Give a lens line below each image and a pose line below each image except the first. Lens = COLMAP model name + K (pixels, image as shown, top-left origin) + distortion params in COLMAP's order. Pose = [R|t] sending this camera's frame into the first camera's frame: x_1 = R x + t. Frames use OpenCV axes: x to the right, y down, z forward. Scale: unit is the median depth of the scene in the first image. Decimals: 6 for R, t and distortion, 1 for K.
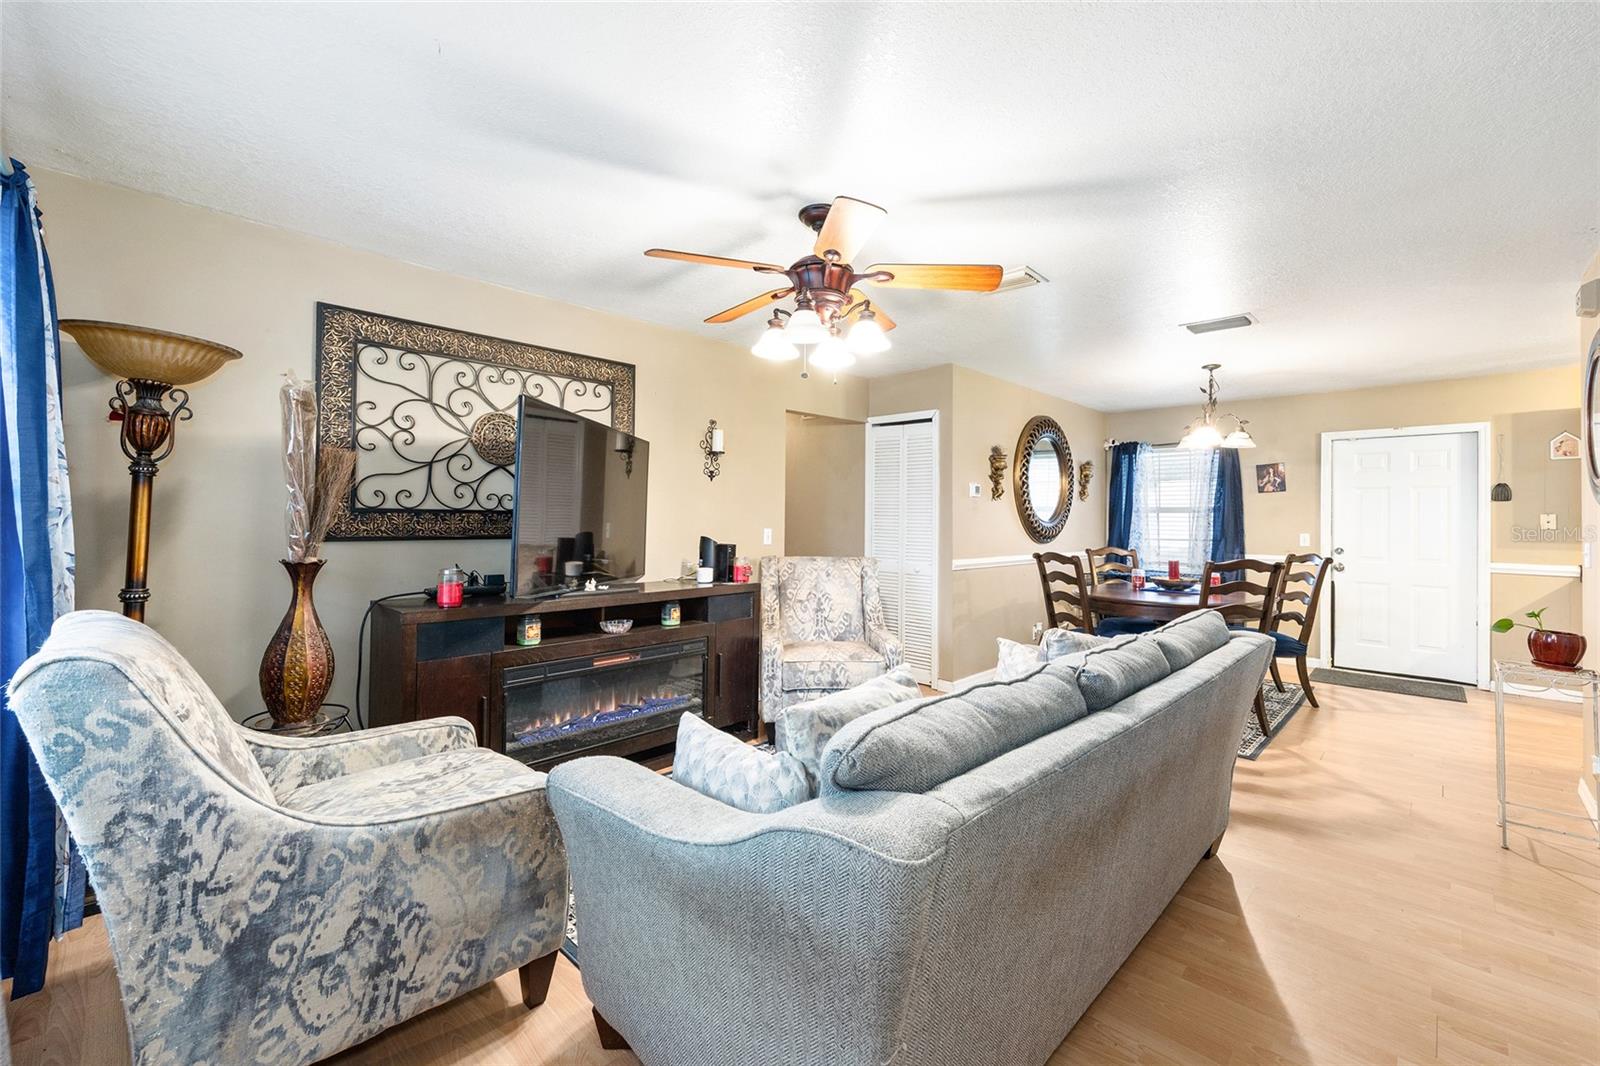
lens RADIAL K [[643.6, 0, 805.1], [0, 643.6, 516.2], [0, 0, 1]] dist [-0.003685, 0.001969]
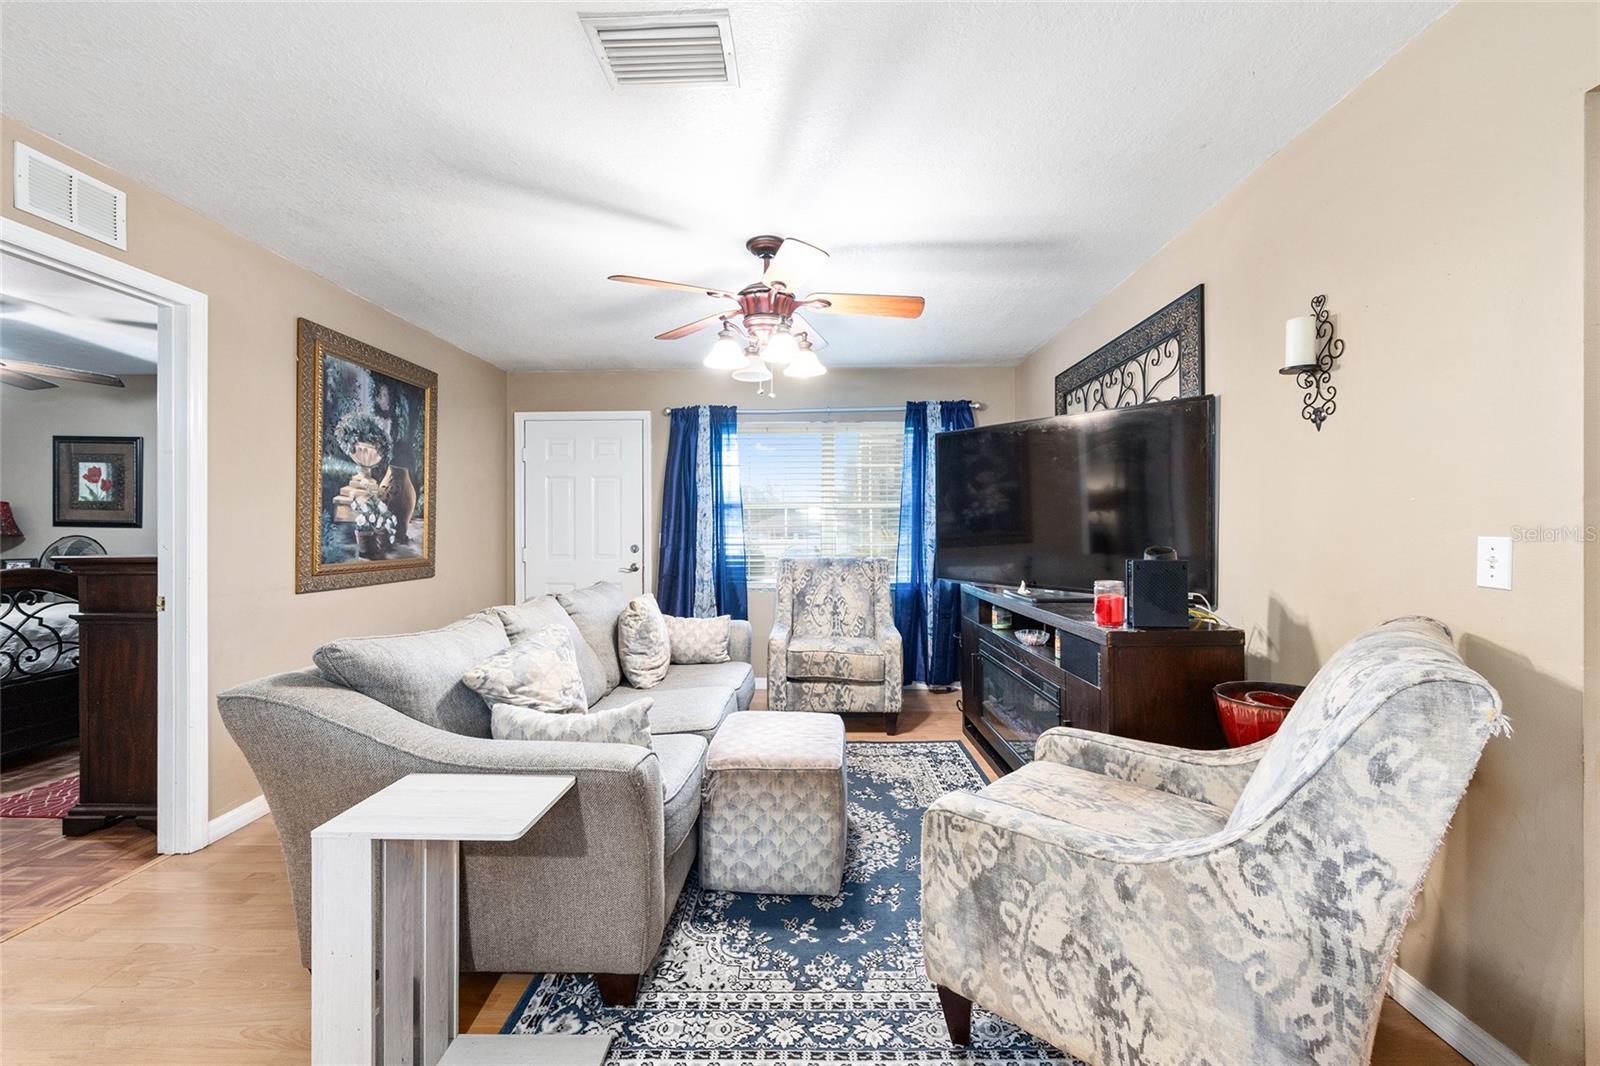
lens RADIAL K [[643.6, 0, 801.0], [0, 643.6, 525.3], [0, 0, 1]] dist [-0.003685, 0.001969]
pose [[-0.728437, -0.013088, -0.684988, 0.368720], [-0.001384, 0.999844, -0.017632, 0.018471], [0.685111, -0.011895, -0.728341, 0.918514]]
